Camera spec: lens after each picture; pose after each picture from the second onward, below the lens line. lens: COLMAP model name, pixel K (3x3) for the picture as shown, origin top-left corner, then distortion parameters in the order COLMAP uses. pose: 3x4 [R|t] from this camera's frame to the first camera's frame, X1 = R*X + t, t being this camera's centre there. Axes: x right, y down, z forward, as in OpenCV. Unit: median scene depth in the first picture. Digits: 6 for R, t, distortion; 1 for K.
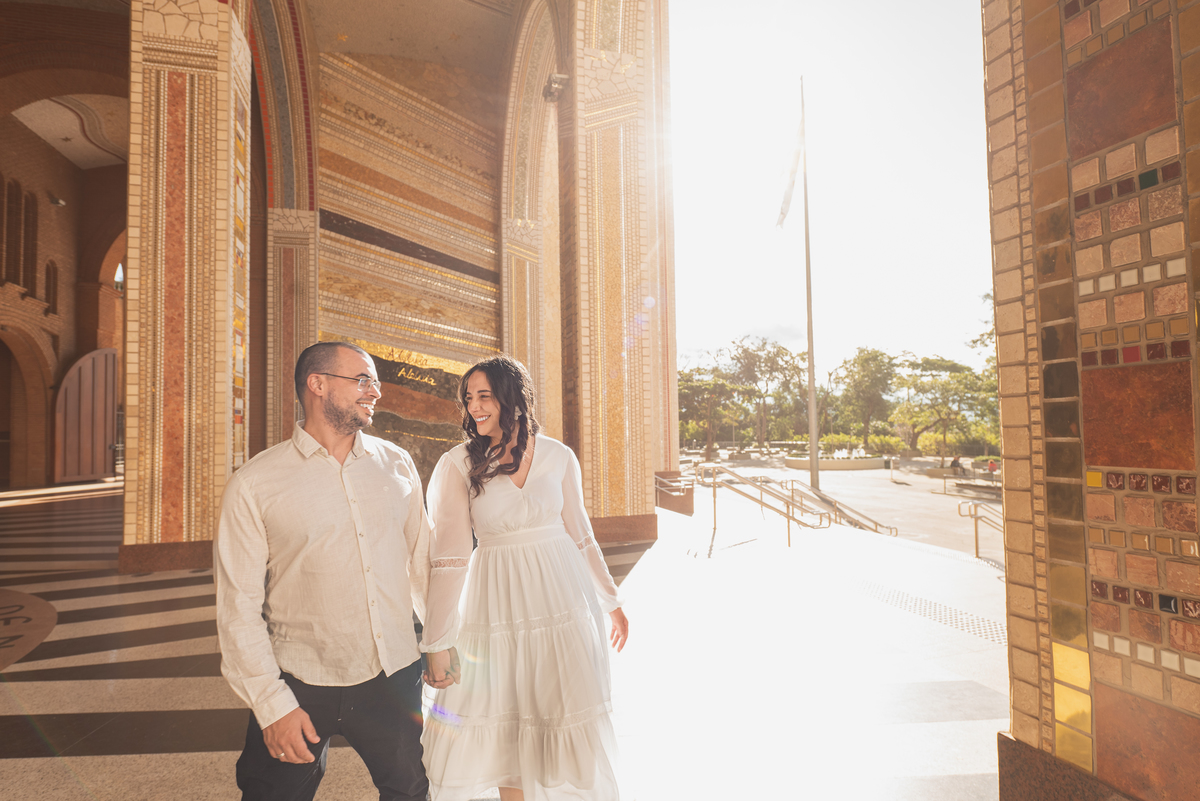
lens RADIAL K [[637.8, 0, 599.6], [0, 637.8, 404.9], [0, 0, 1]] dist [-0.008279, -0.000580]
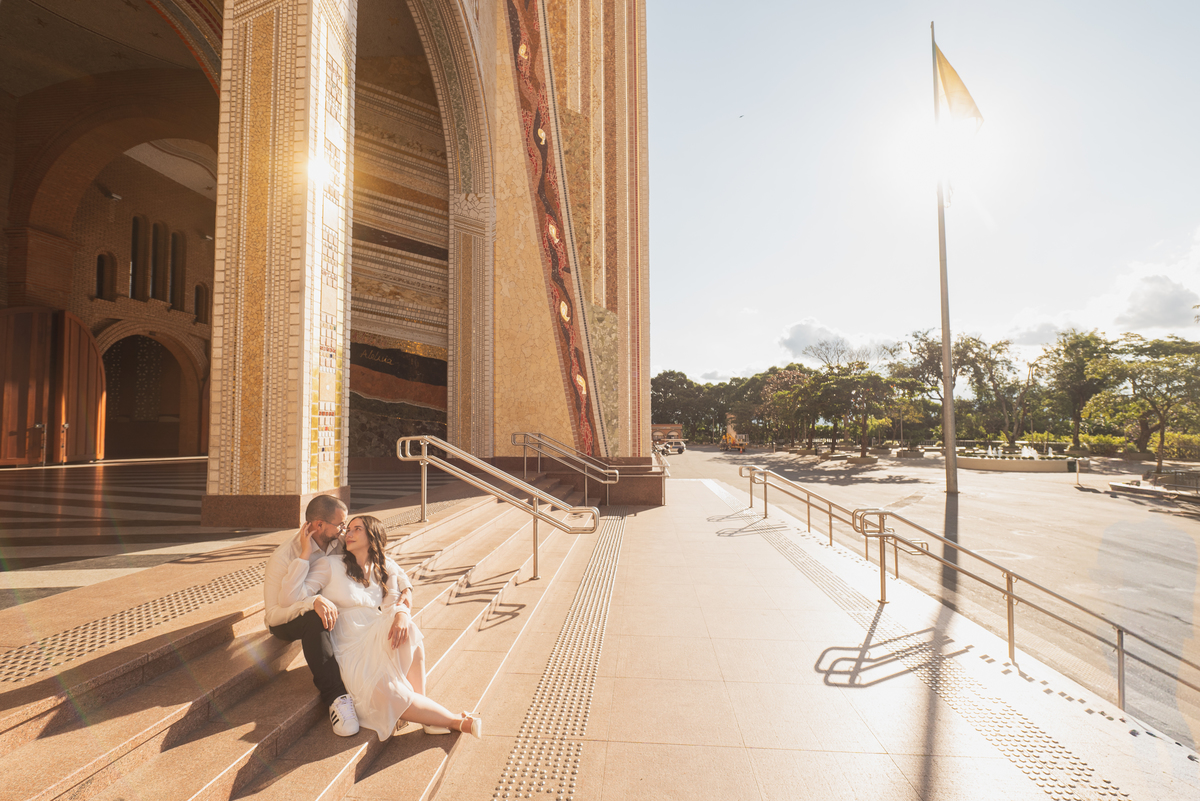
lens RADIAL K [[556.1, 0, 600.0], [0, 556.1, 400.5], [0, 0, 1]] dist [-0.008916, -0.000168]
pose [[0.932959, -0.006908, -0.359916, 0.404591], [0.003215, 0.999936, -0.010858, 0.039578], [0.359968, 0.008973, 0.932922, 0.307316]]
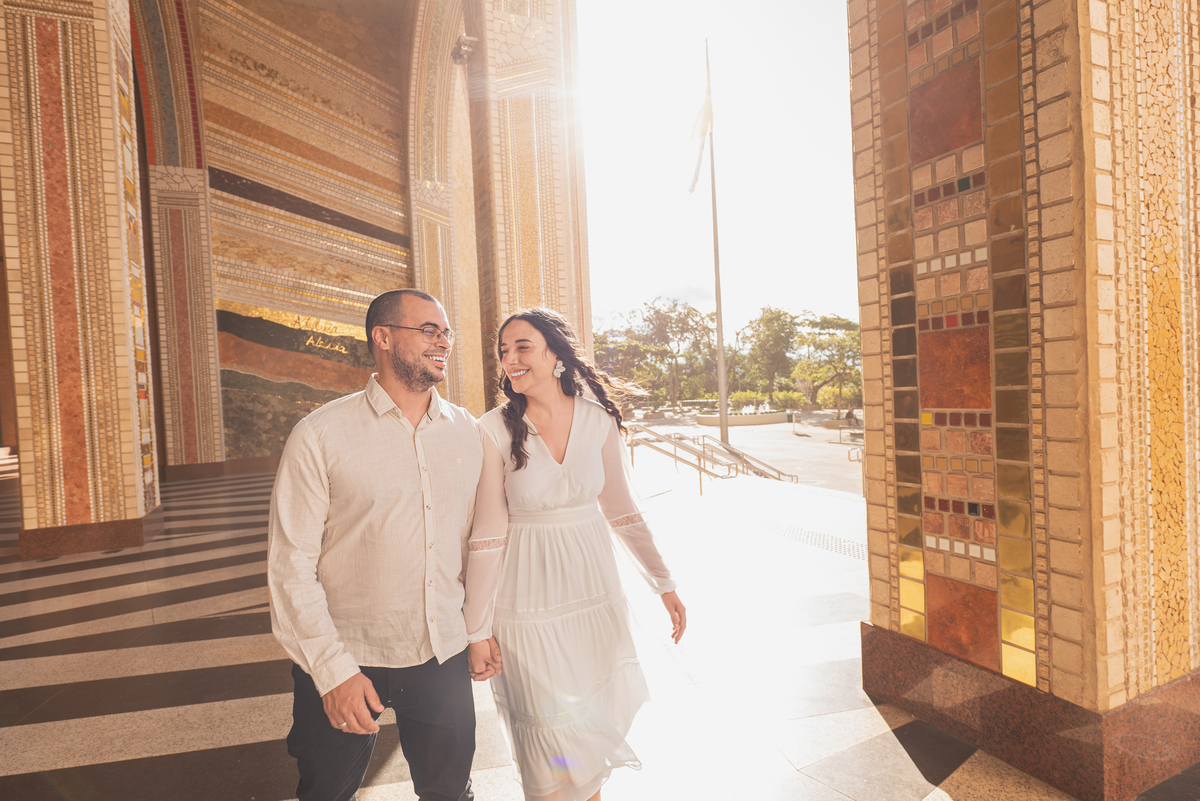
lens RADIAL K [[637.8, 0, 607.2], [0, 637.8, 405.8], [0, 0, 1]] dist [-0.008279, -0.000580]
pose [[0.989208, -0.033781, 0.142569, -0.006241], [0.025234, 0.997798, 0.061335, -0.000639], [-0.144327, -0.057076, 0.987883, -0.024926]]
